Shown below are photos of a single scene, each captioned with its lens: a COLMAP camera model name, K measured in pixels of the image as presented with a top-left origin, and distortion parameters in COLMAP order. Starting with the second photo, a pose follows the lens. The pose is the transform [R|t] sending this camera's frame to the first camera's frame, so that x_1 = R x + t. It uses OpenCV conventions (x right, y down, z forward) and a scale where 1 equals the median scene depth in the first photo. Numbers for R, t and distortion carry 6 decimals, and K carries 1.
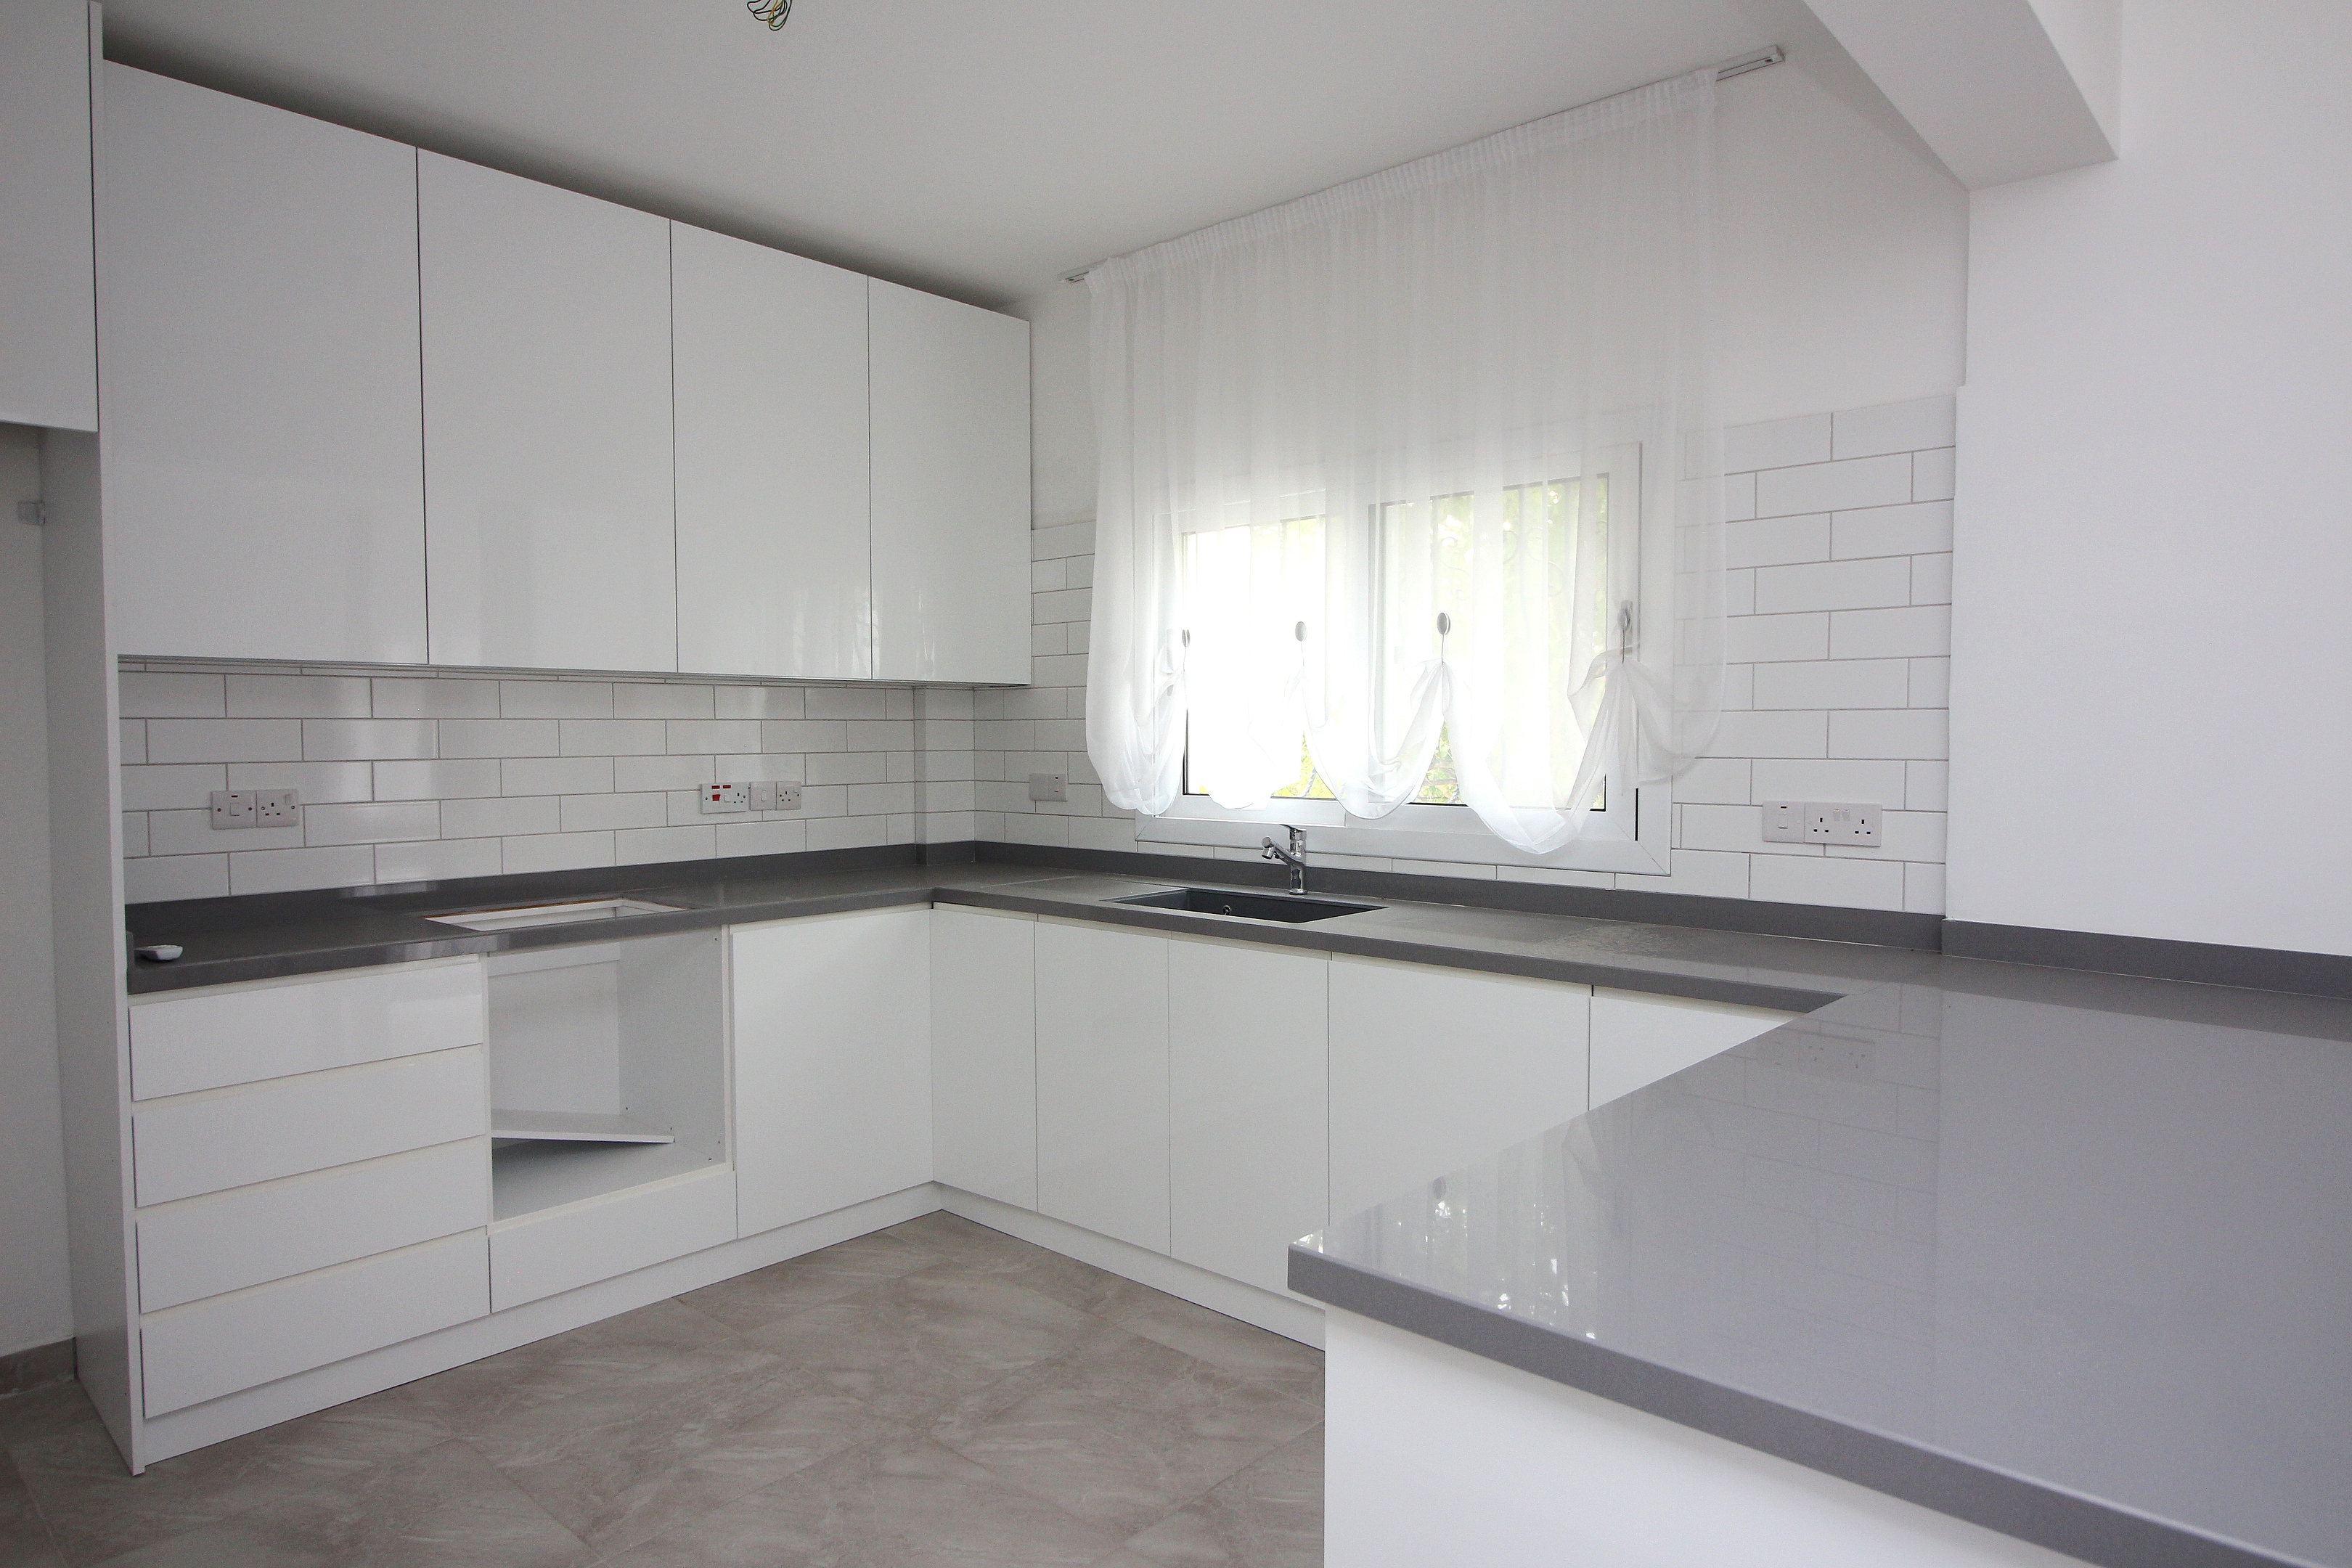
lens RADIAL K [[1378.2, 0, 1178.7], [0, 1378.2, 788.8], [0, 0, 1]] dist [0.003068, -0.029092]
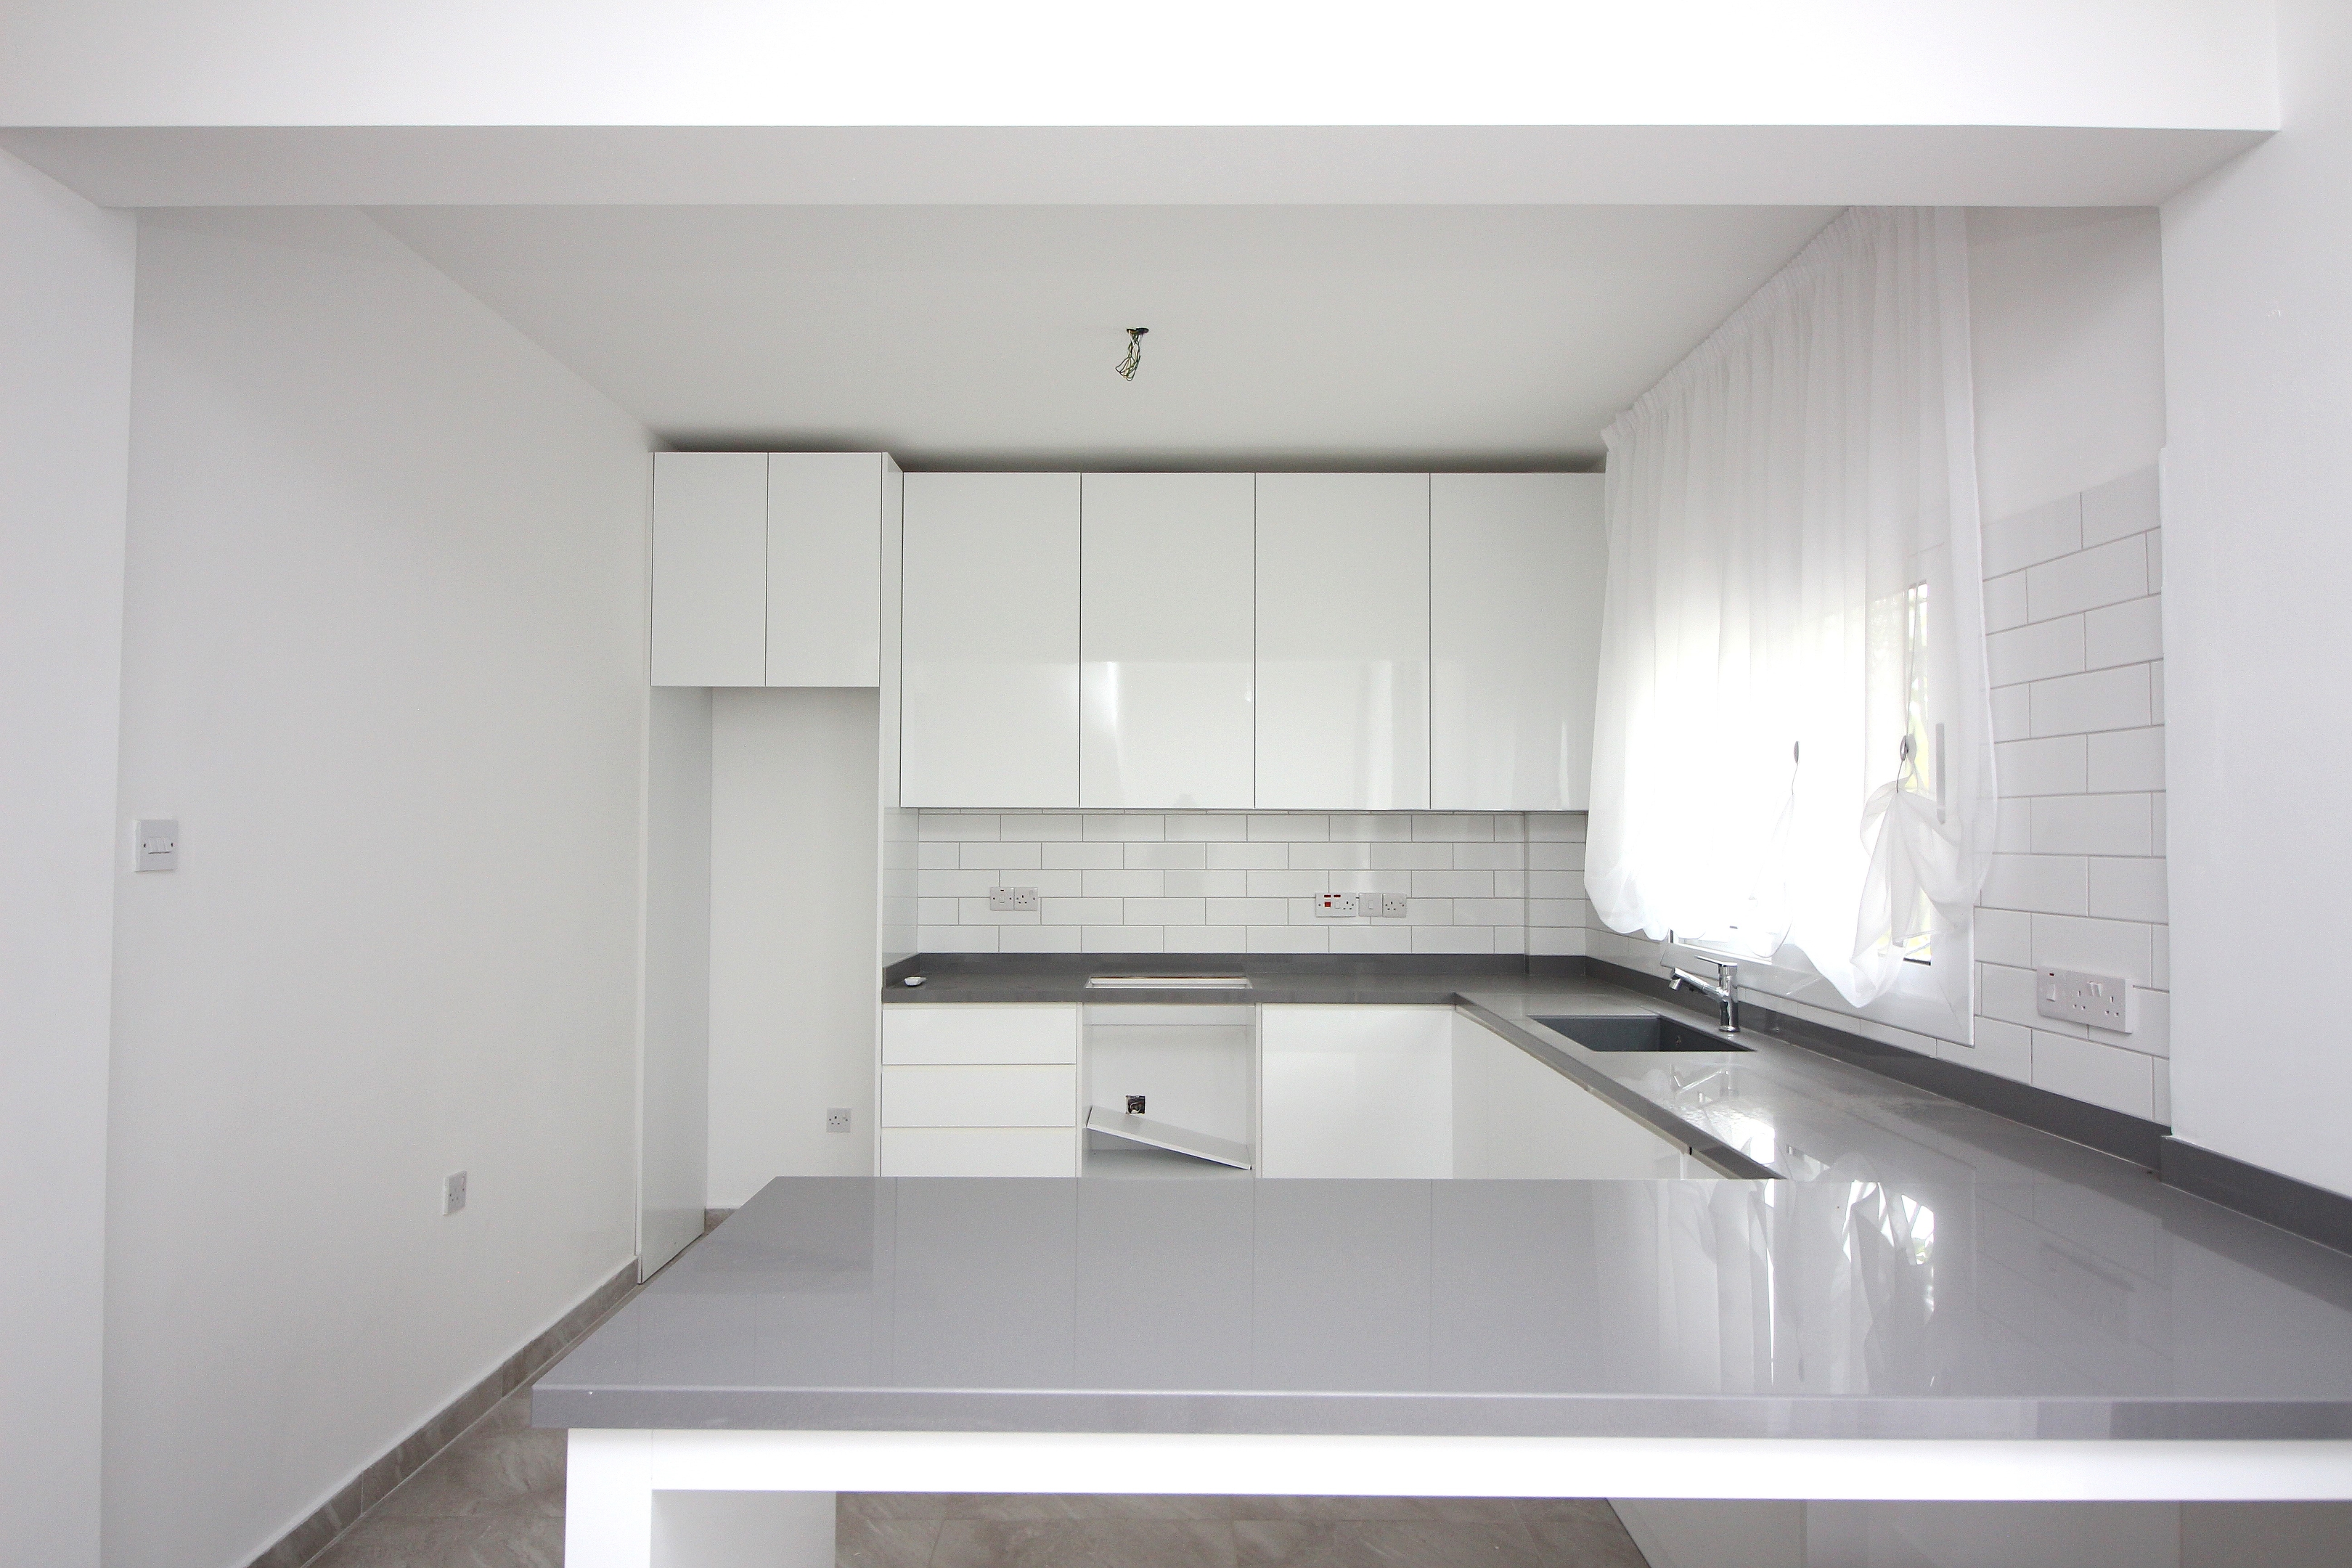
lens RADIAL K [[1378.2, 0, 1178.7], [0, 1378.2, 788.8], [0, 0, 1]] dist [0.003068, -0.029092]
pose [[0.670411, -0.017925, -0.741773, 0.630691], [-0.035248, 0.997810, -0.055969, -0.029457], [0.741152, 0.063668, 0.668311, 0.064989]]
